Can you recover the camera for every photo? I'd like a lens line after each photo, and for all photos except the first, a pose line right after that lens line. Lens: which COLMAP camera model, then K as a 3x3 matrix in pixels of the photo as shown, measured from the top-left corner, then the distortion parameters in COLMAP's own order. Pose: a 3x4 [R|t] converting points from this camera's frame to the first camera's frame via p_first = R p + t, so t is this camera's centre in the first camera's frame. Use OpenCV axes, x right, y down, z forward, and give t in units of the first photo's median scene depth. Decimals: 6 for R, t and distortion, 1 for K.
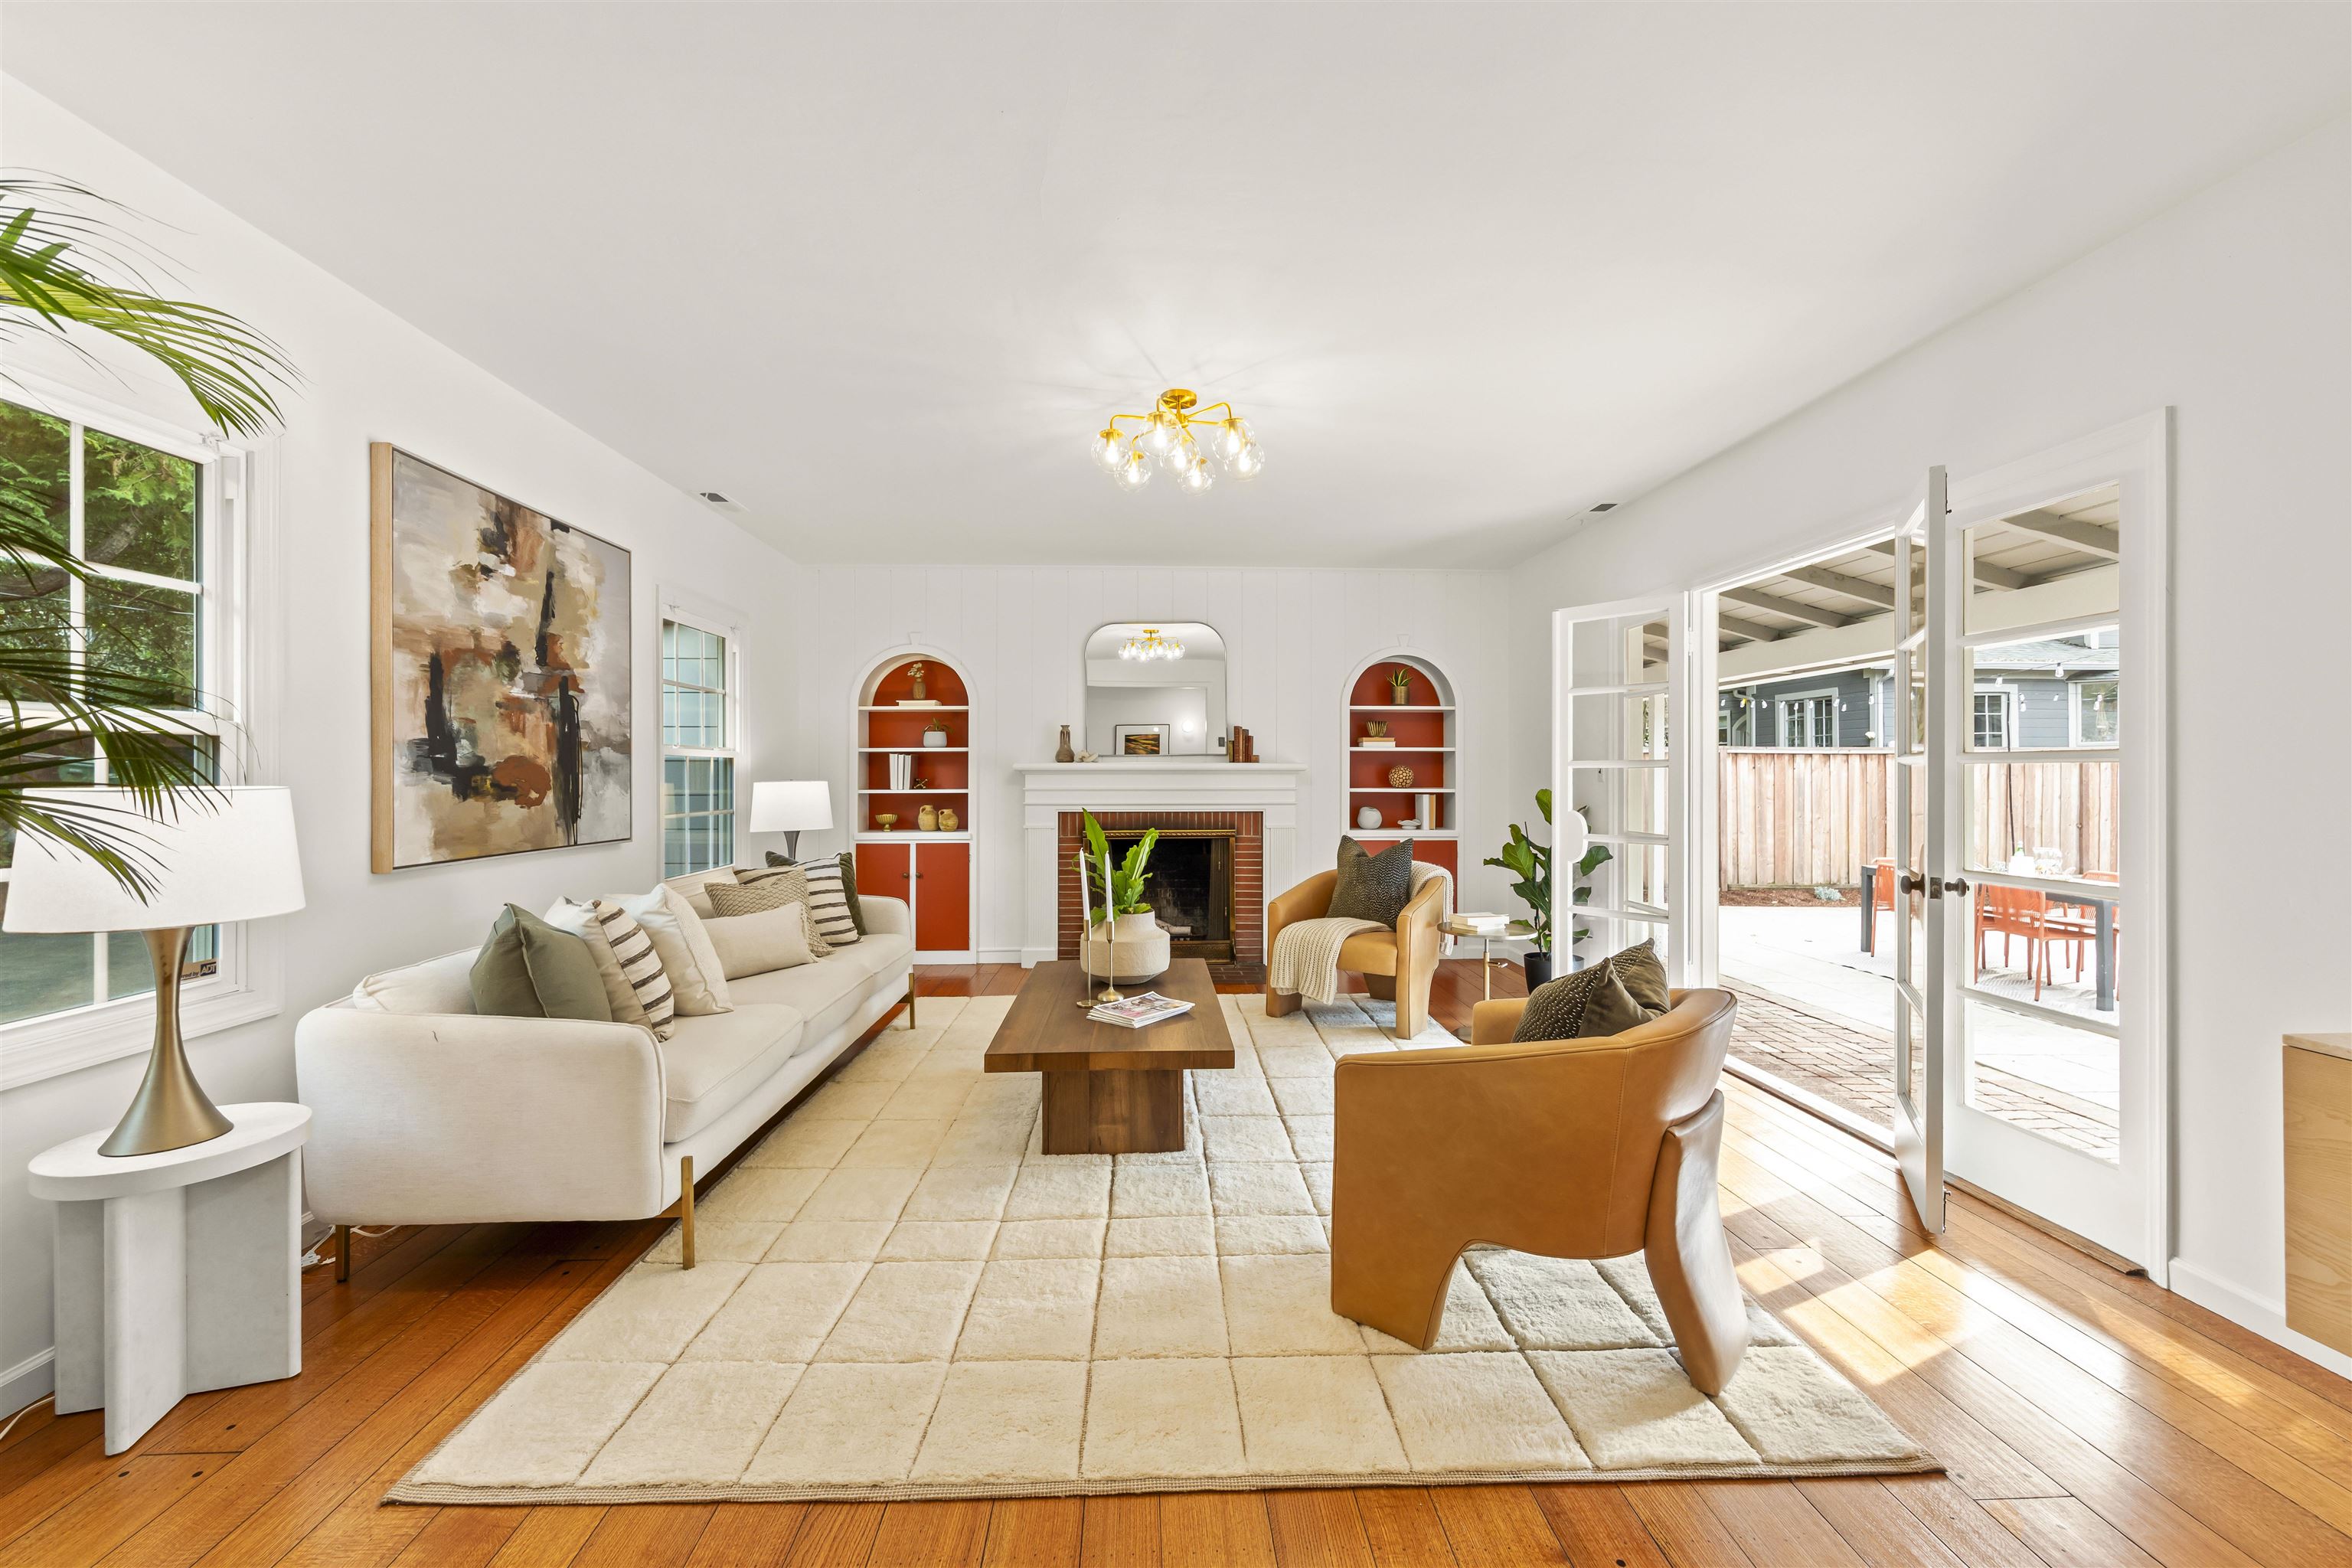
lens RADIAL K [[950.9, 0, 1182.4], [0, 950.9, 773.0], [0, 0, 1]] dist [-0.001617, 0.000958]
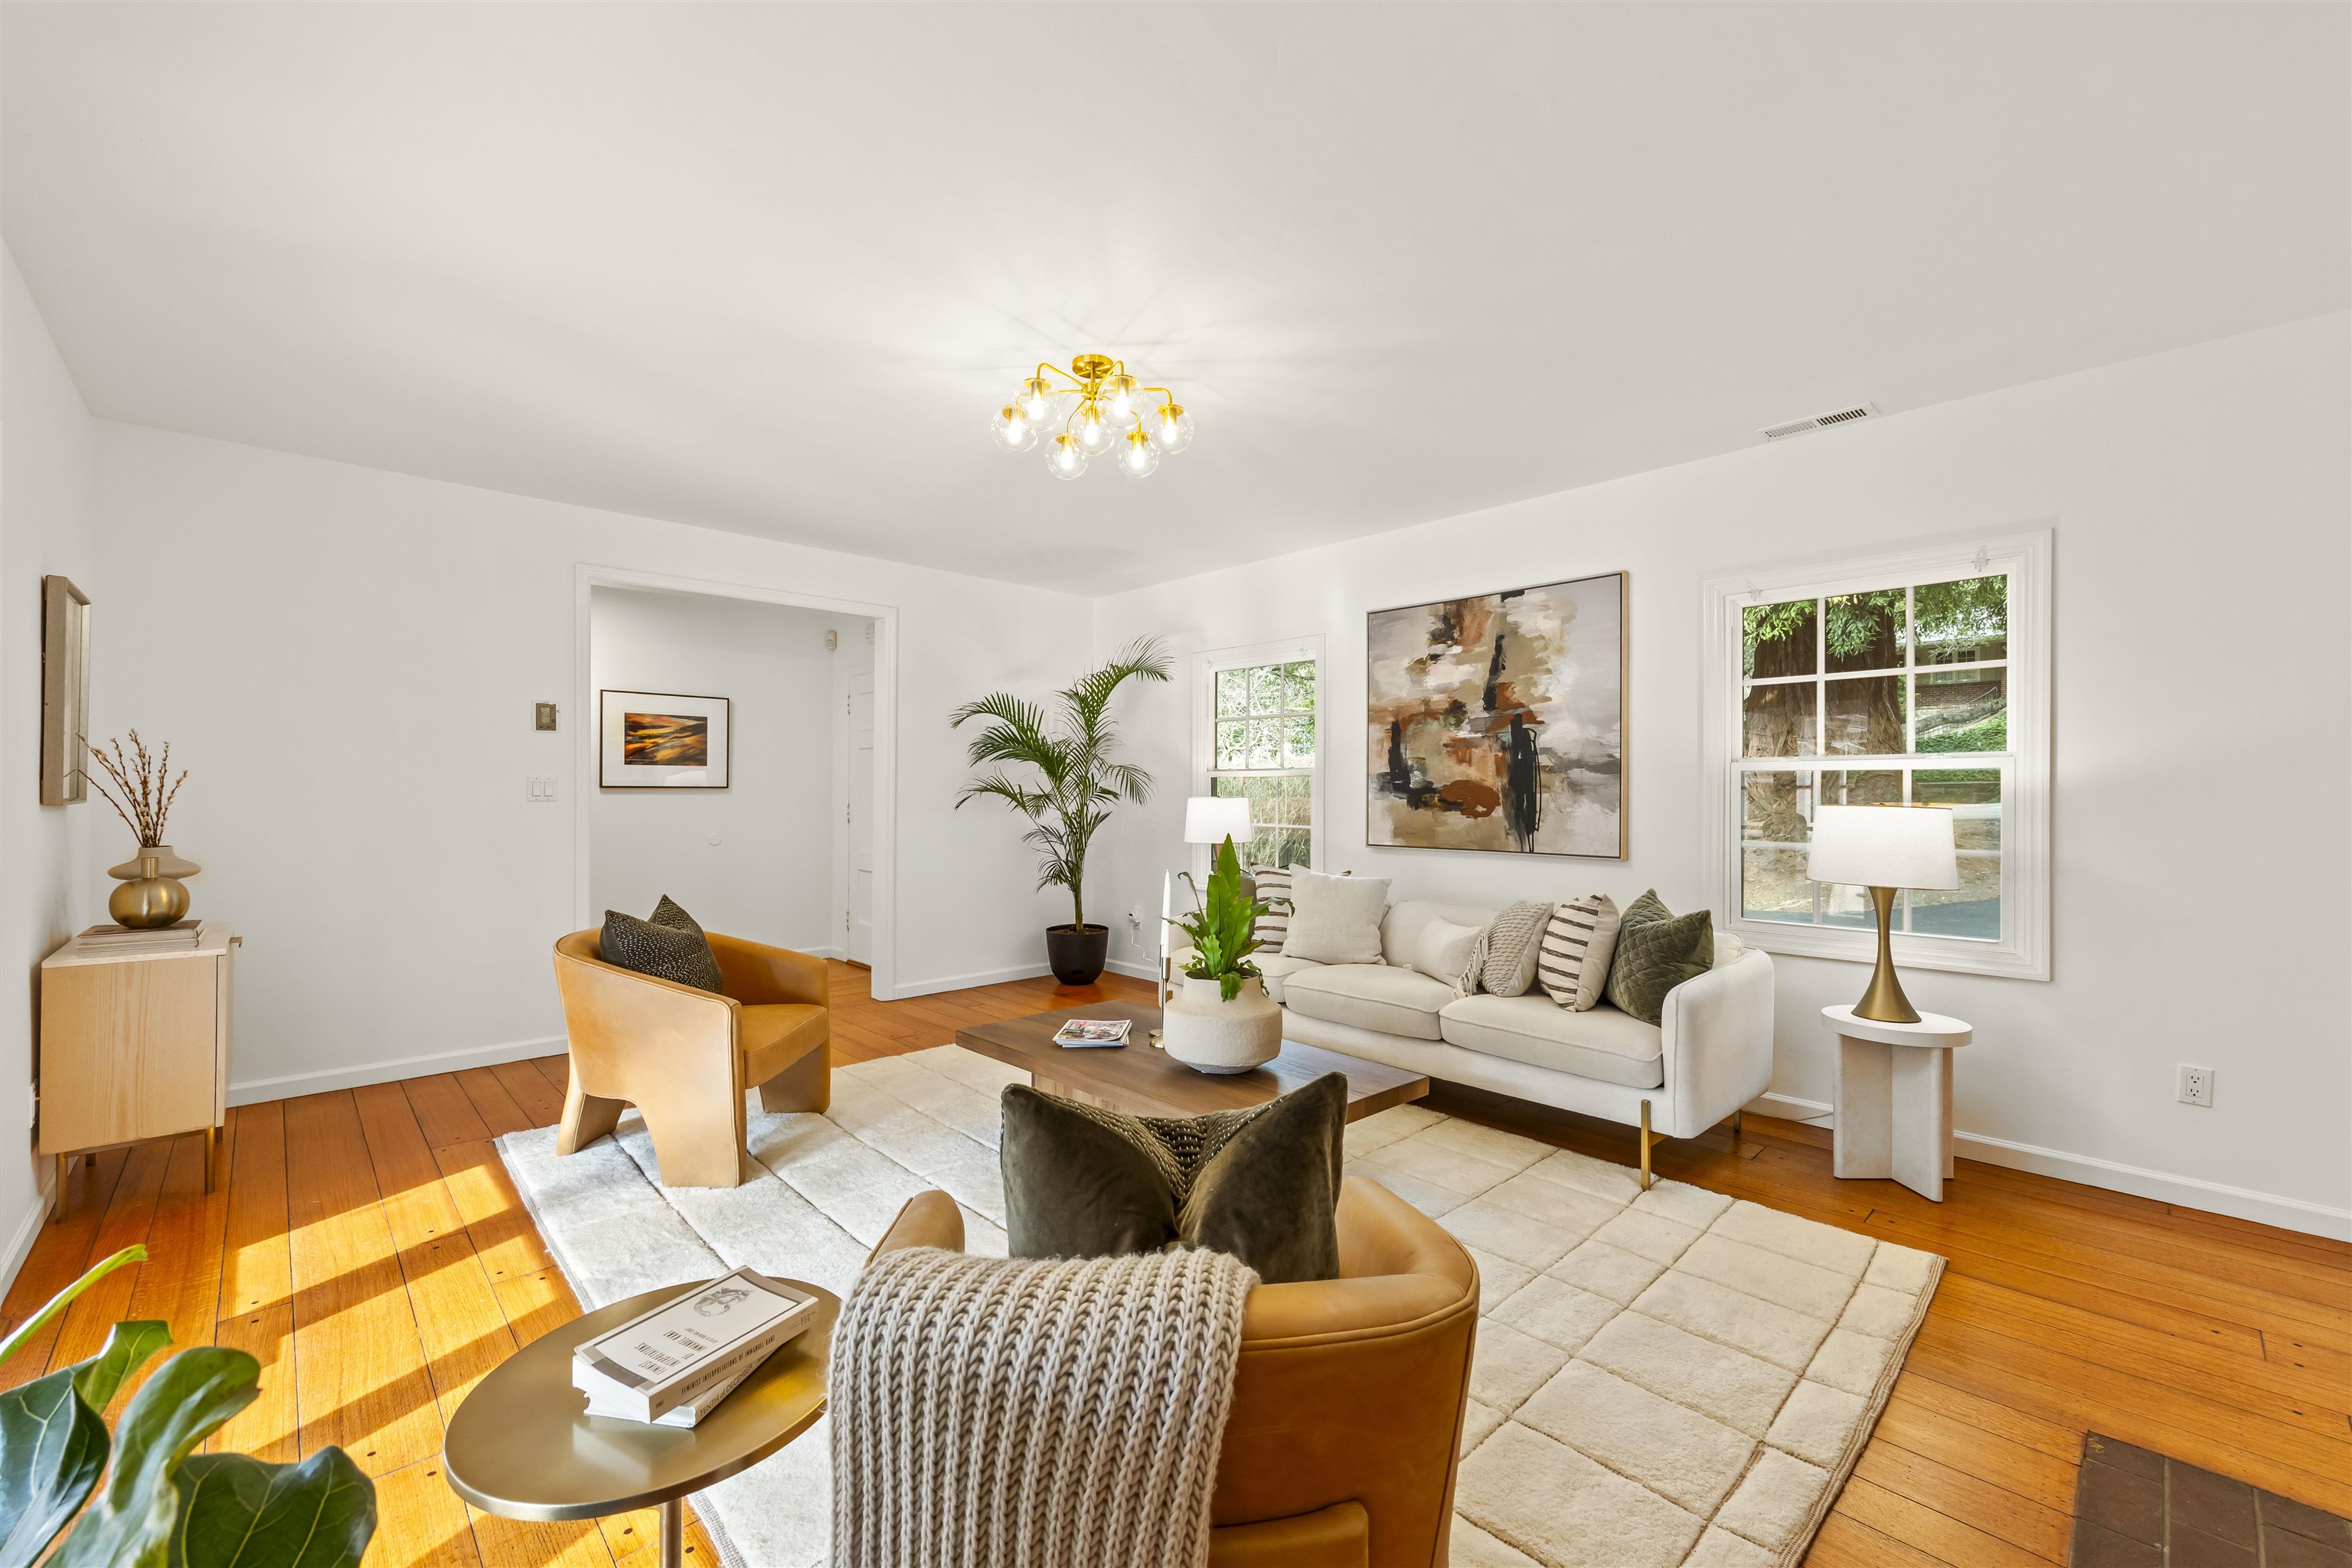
lens RADIAL K [[950.9, 0, 1176.7], [0, 950.9, 795.1], [0, 0, 1]] dist [-0.001617, 0.000958]
pose [[-0.752781, 0.002809, -0.658265, 0.447985], [-0.000266, 0.999990, 0.004572, -0.001817], [0.658271, 0.003617, -0.752773, 1.486748]]
